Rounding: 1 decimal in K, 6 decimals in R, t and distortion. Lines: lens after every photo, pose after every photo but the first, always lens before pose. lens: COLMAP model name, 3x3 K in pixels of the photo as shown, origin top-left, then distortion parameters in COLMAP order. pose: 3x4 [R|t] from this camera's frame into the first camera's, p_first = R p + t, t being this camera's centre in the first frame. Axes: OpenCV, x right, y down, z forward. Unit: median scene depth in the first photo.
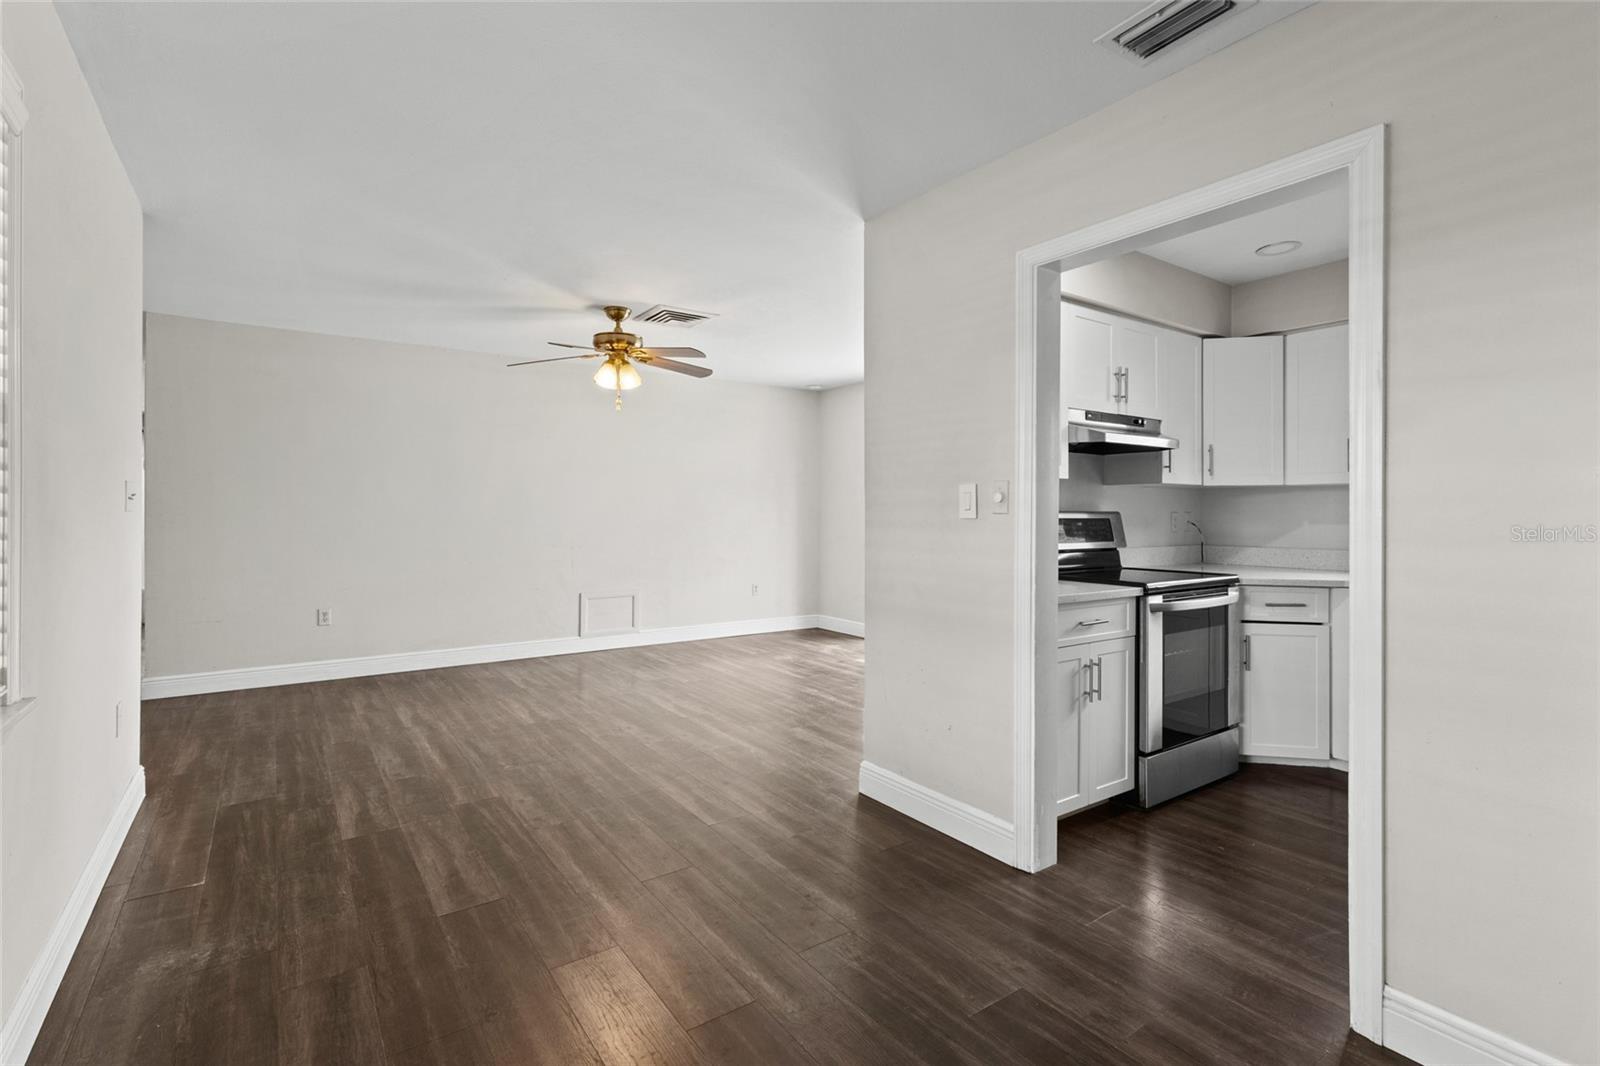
lens RADIAL K [[745.4, 0, 795.3], [0, 745.4, 510.5], [0, 0, 1]] dist [0.005733, 0.000269]
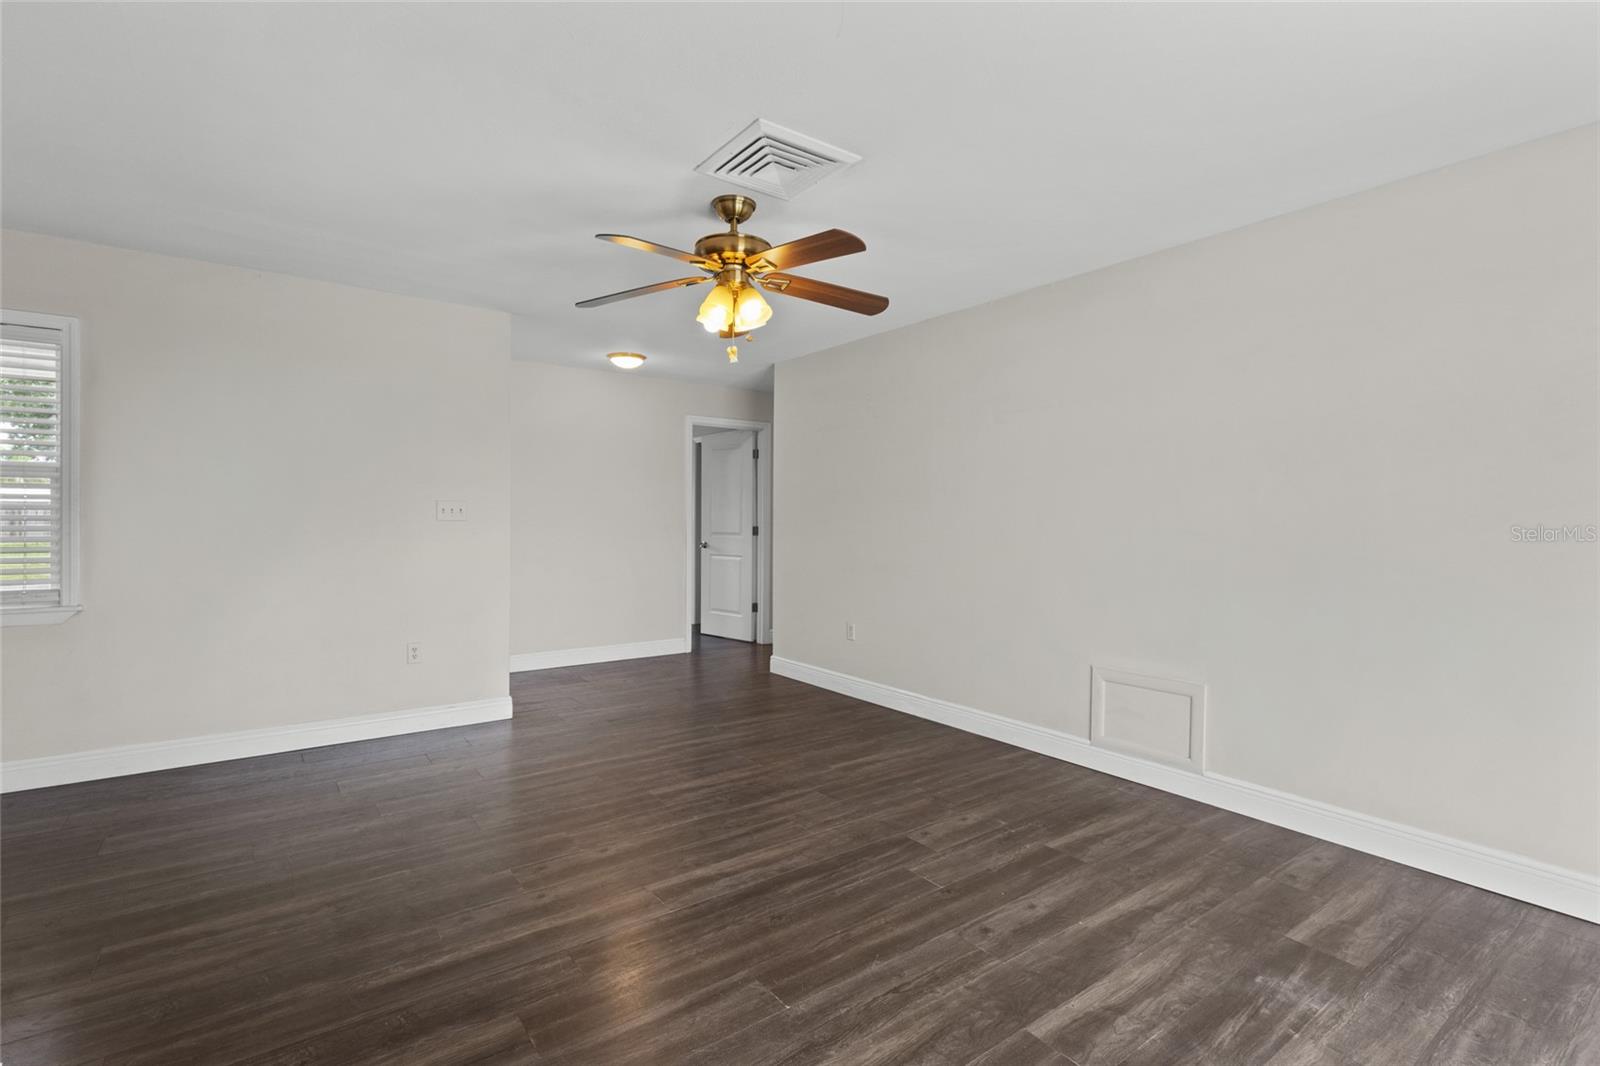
lens RADIAL K [[743.0, 0, 796.8], [0, 743.0, 525.1], [0, 0, 1]] dist [0.002412, 0.000865]
pose [[0.019968, 0.003998, -0.999793, 0.581380], [-0.005557, 0.999977, 0.003888, 0.000463], [0.999785, 0.005478, 0.019989, 1.540955]]
